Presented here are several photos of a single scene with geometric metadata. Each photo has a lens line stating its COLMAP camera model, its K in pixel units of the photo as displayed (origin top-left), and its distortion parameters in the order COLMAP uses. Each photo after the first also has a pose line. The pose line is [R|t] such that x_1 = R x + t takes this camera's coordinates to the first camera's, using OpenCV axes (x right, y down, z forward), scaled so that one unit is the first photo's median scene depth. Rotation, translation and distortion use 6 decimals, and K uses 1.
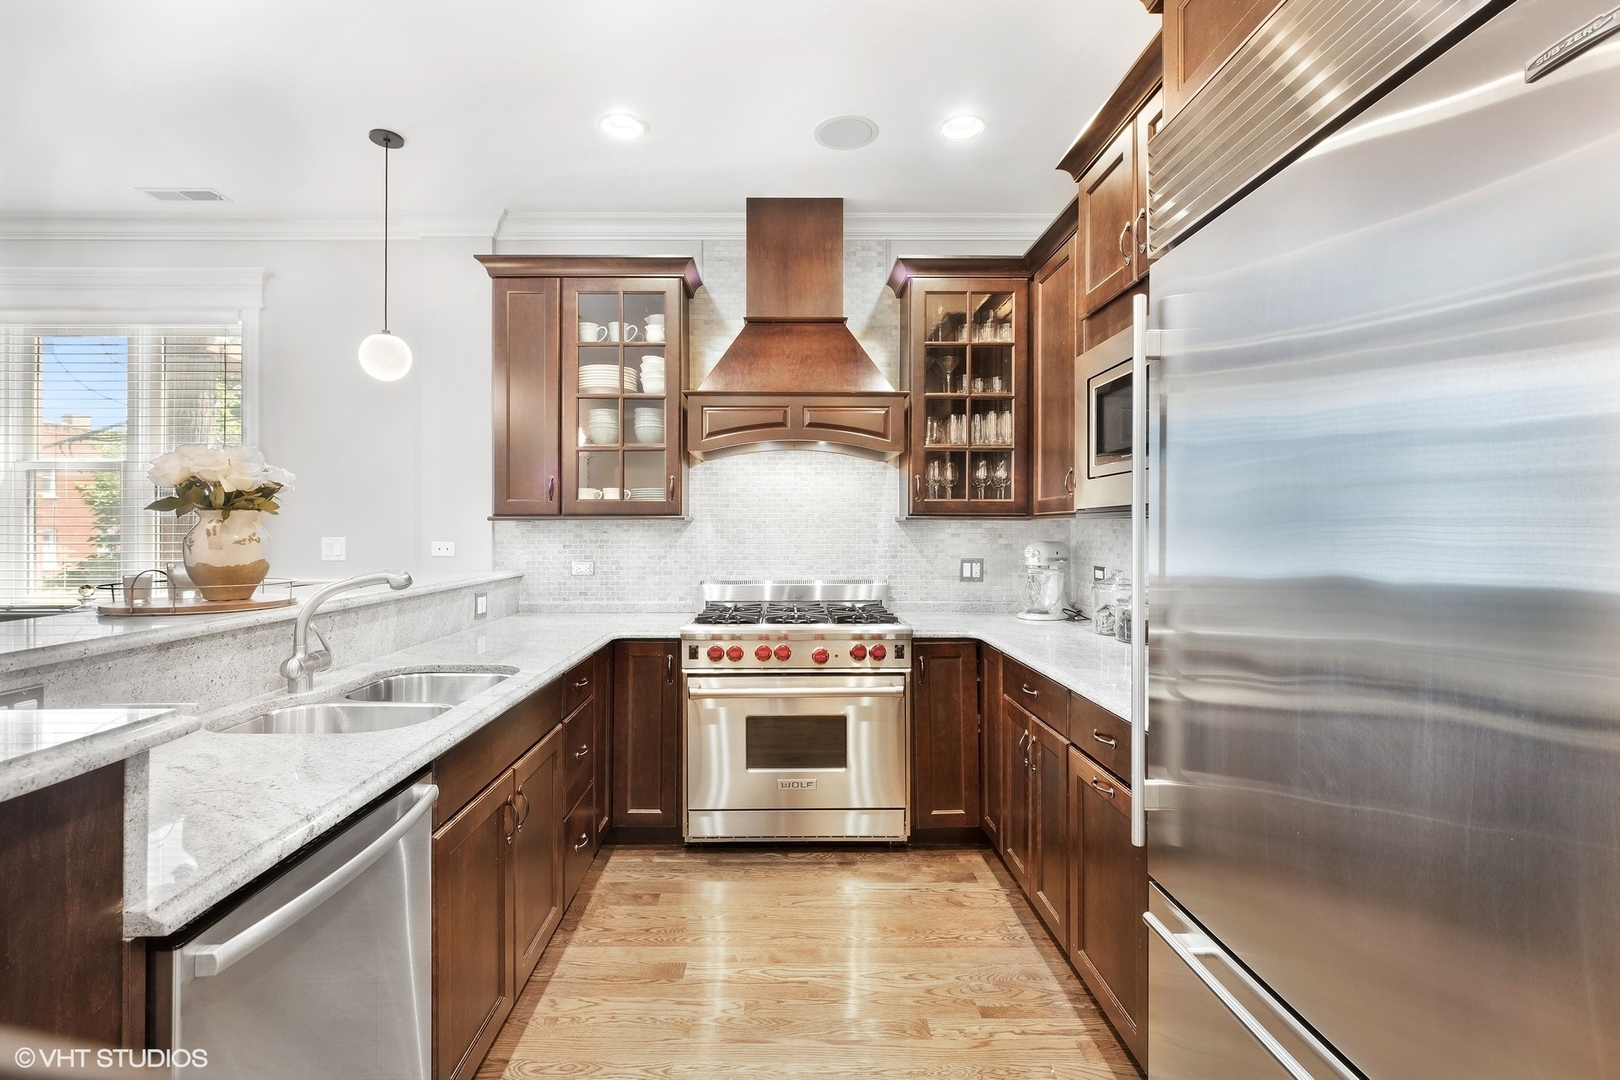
lens RADIAL K [[724.1, 0, 810.0], [0, 724.1, 540.0], [0, 0, 1]] dist [0.001182, -0.000418]
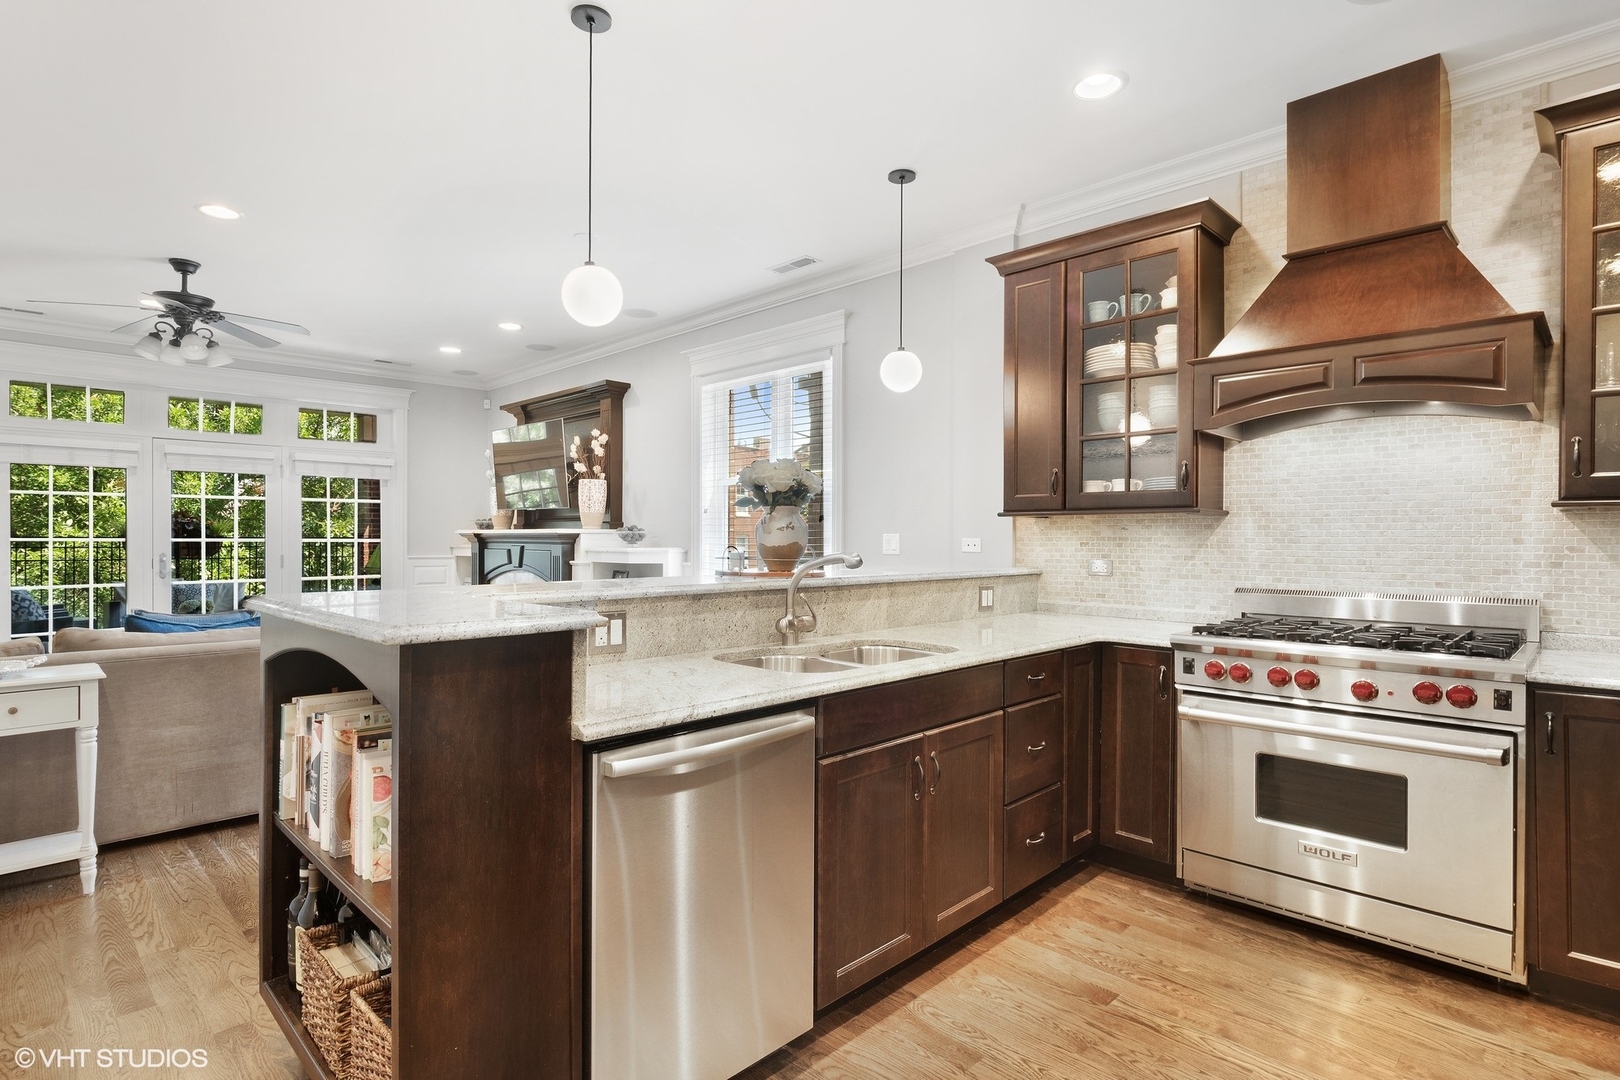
lens RADIAL K [[809.8, 0, 814.1], [0, 809.8, 562.6], [0, 0, 1]] dist [-0.004501, -0.001790]
pose [[0.708735, 0.025422, -0.705016, 0.184376], [-0.014494, 0.999664, 0.021477, 0.018024], [0.705326, -0.005003, 0.708866, 0.009423]]
